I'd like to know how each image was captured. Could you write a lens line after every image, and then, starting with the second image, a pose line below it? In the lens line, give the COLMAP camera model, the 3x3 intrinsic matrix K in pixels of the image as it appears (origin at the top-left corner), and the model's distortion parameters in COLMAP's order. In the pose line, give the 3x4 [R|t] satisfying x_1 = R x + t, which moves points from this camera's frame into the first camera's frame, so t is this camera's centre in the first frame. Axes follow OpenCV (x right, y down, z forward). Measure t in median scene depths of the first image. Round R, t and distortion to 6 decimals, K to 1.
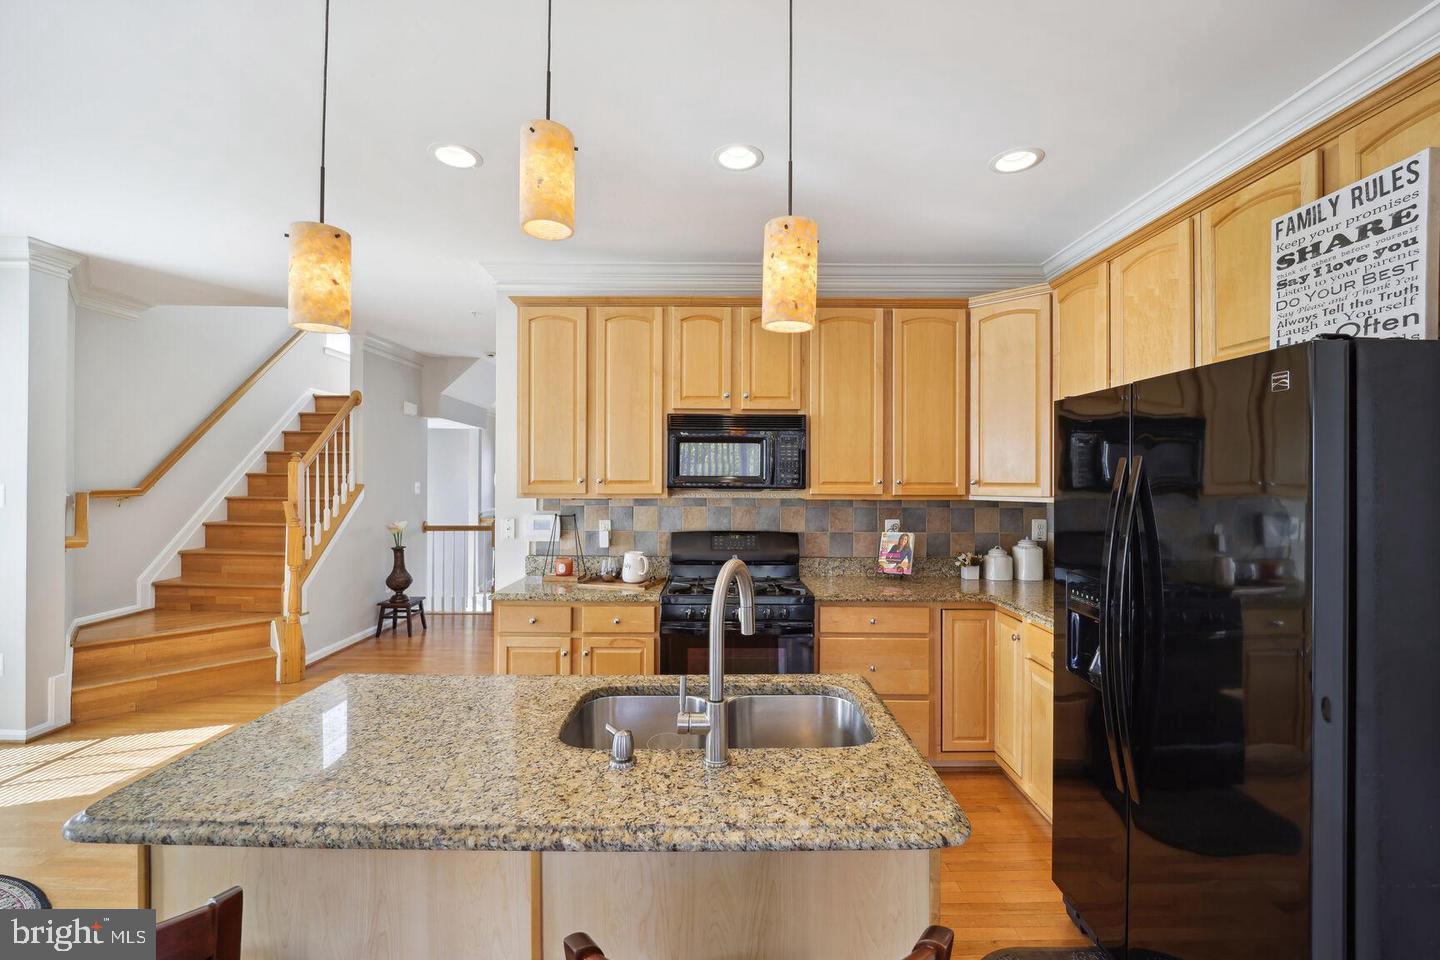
lens RADIAL K [[589.9, 0, 701.6], [0, 589.9, 472.9], [0, 0, 1]] dist [-0.012261, -0.001921]
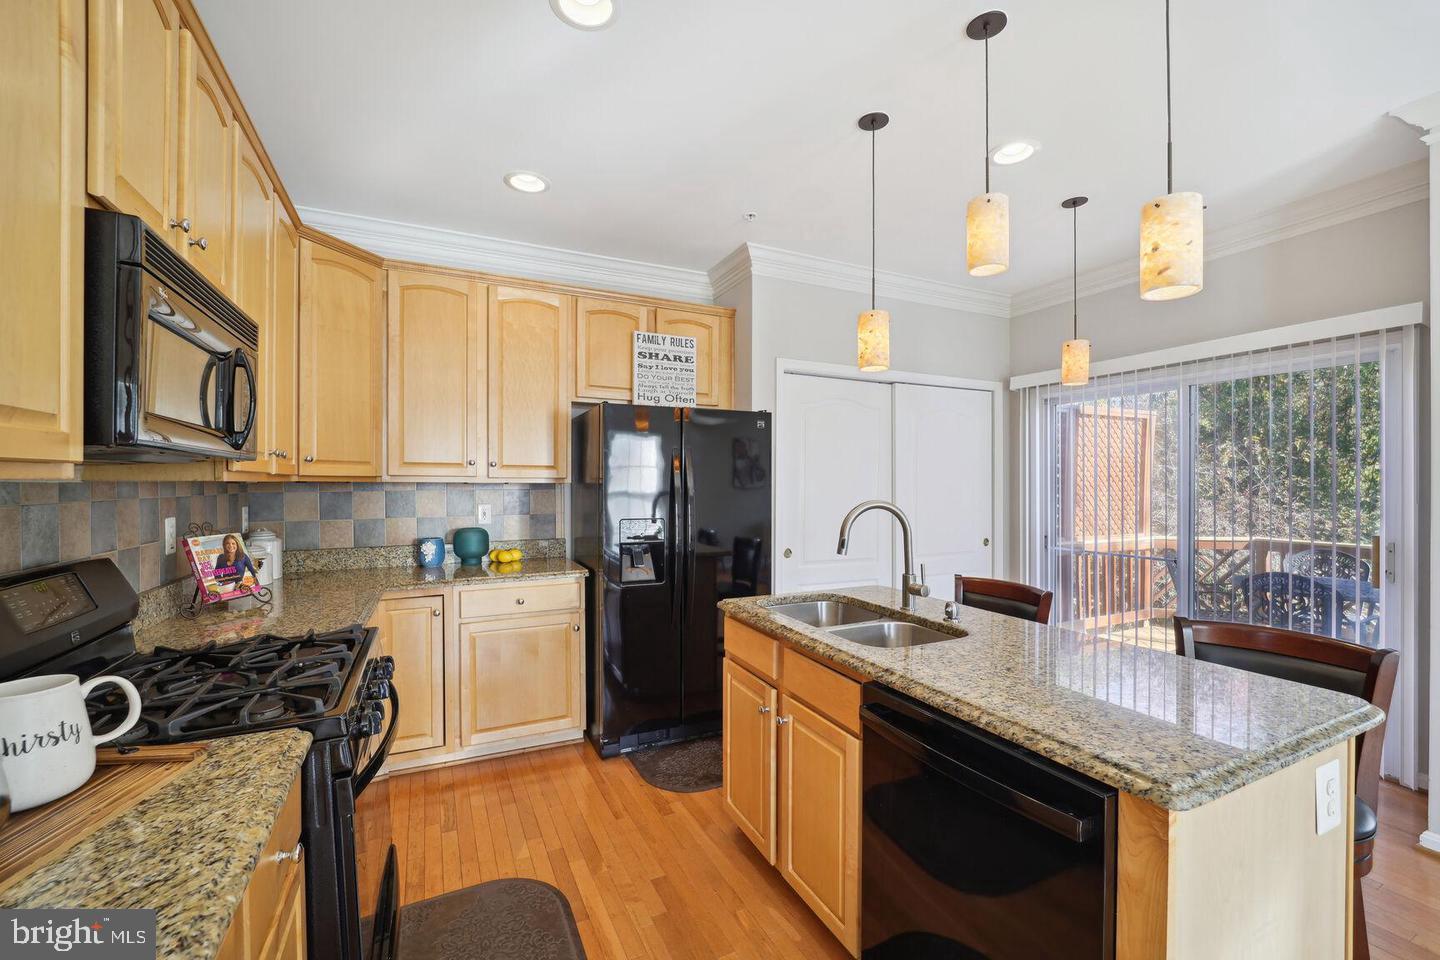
lens RADIAL K [[589.9, 0, 697.0], [0, 589.9, 488.8], [0, 0, 1]] dist [-0.012261, -0.001921]
pose [[-0.426755, -0.012197, 0.904285, -0.449802], [-0.012062, 0.999897, 0.007795, 0.040812], [-0.904287, -0.007581, -0.426858, 0.806059]]
